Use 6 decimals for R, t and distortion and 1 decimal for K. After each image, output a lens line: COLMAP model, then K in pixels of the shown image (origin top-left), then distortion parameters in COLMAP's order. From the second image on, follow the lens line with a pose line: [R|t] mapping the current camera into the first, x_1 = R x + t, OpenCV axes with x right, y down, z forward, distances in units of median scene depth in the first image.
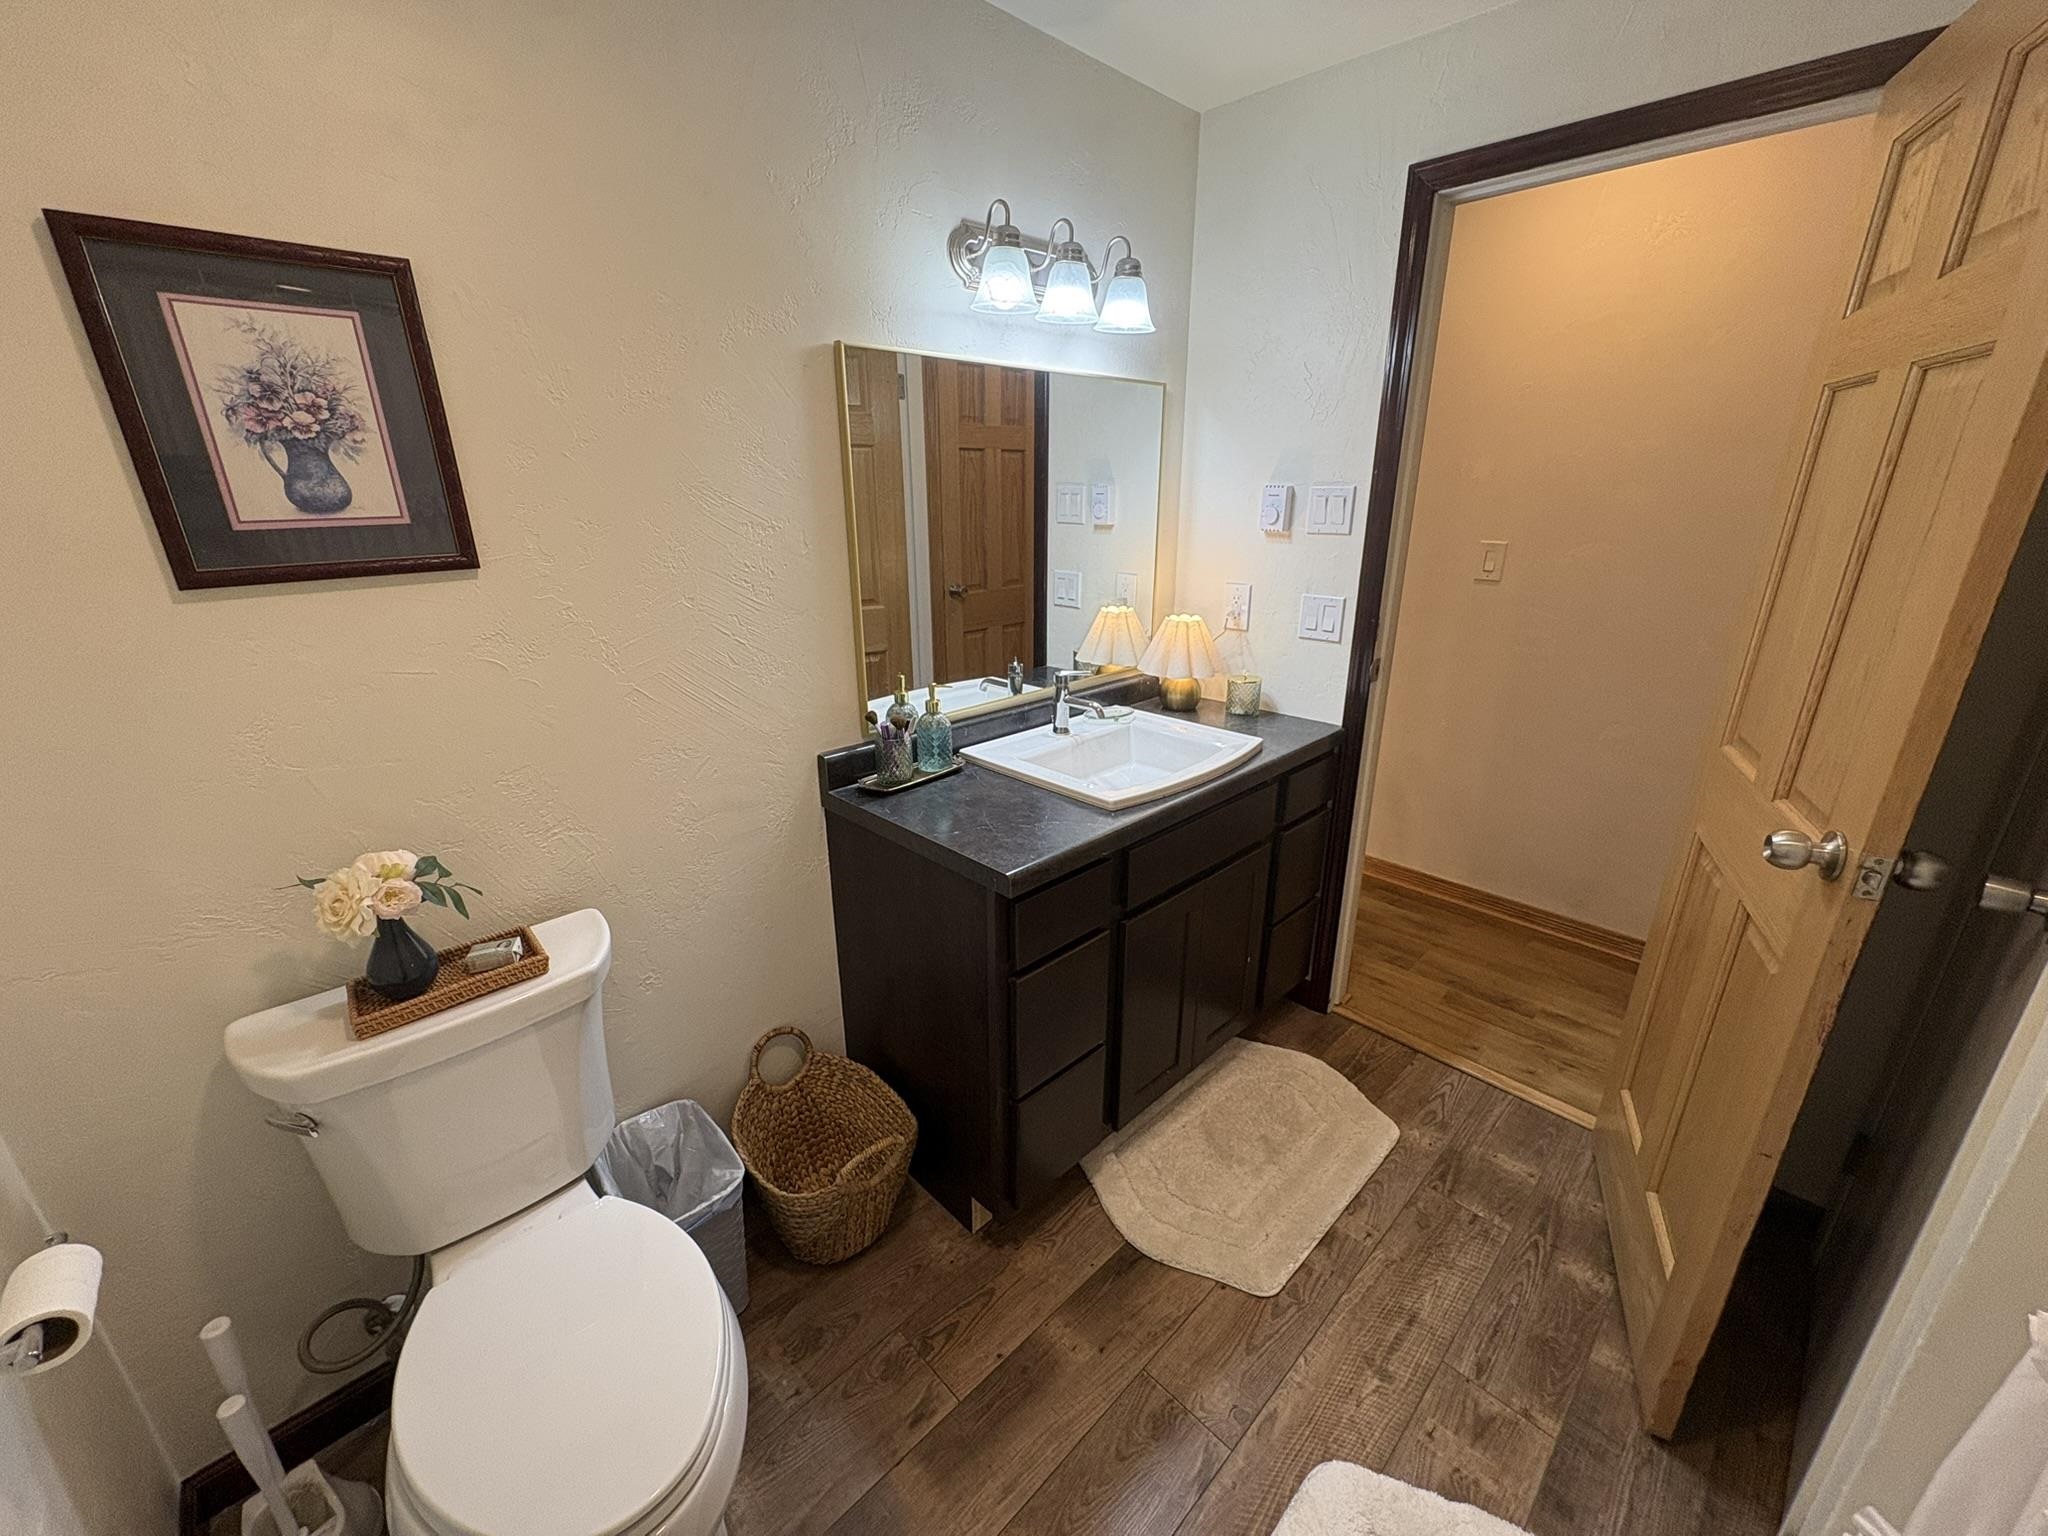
lens RADIAL K [[820.2, 0, 1026.3], [0, 820.2, 771.6], [0, 0, 1]] dist [-0.000307, 0.000235]
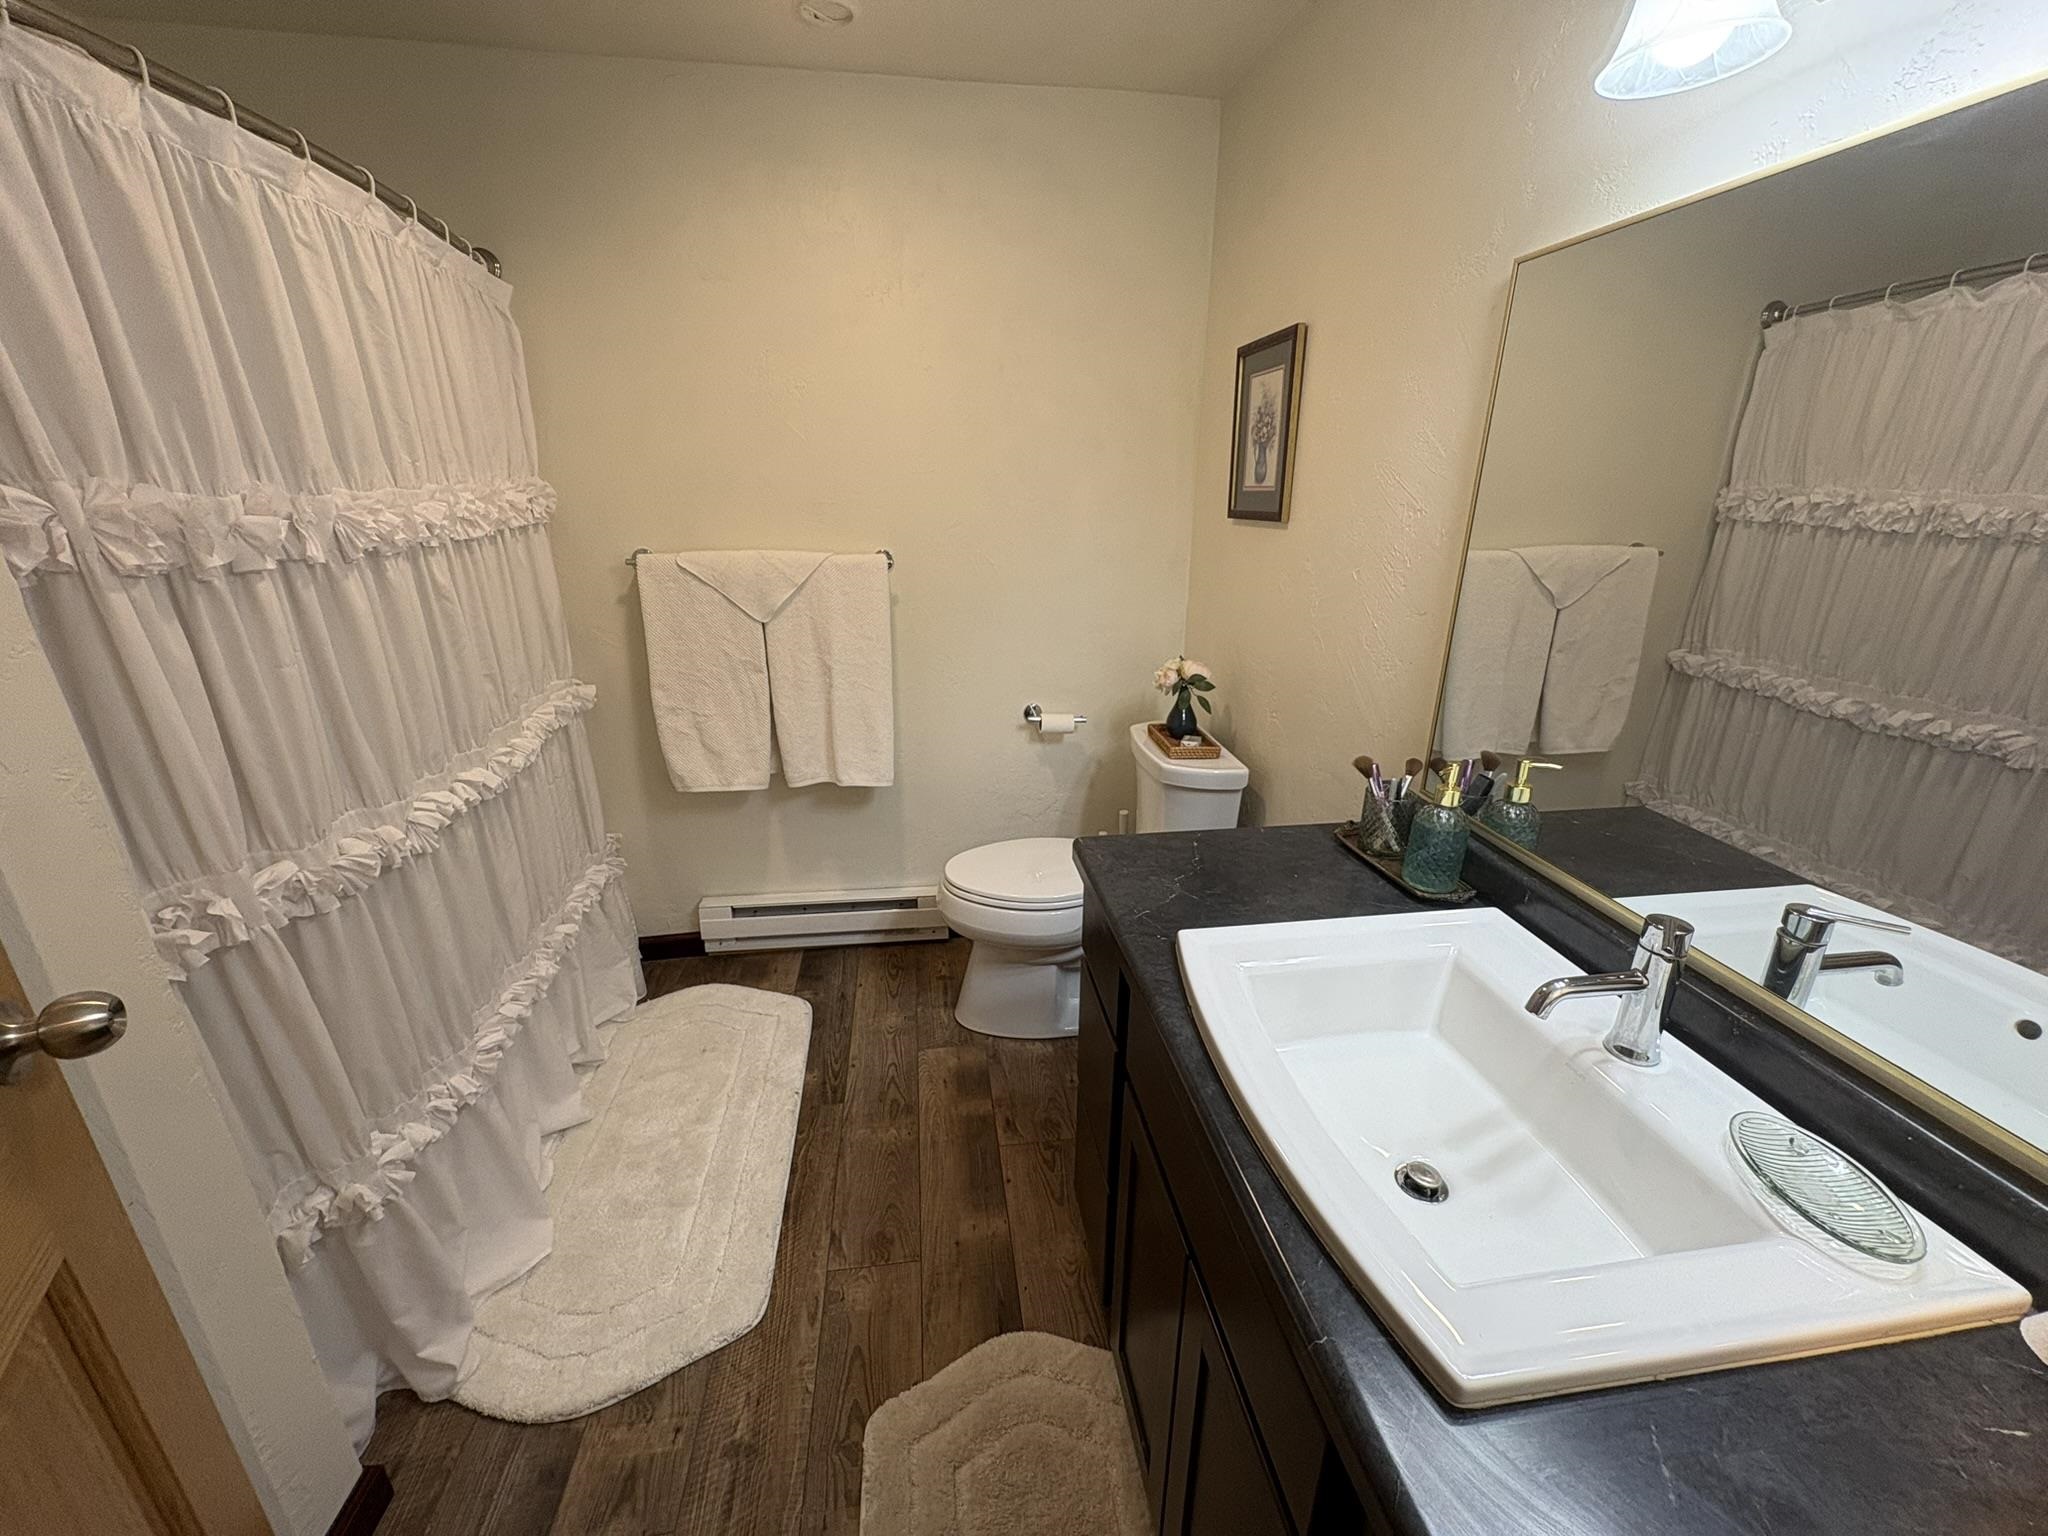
lens RADIAL K [[820.2, 0, 1027.8], [0, 820.2, 771.9], [0, 0, 1]] dist [-0.000307, 0.000235]
pose [[-0.601772, 0.270033, -0.751633, 0.742677], [-0.265299, 0.820085, 0.507028, -0.437156], [0.753317, 0.504523, -0.421865, 1.293259]]
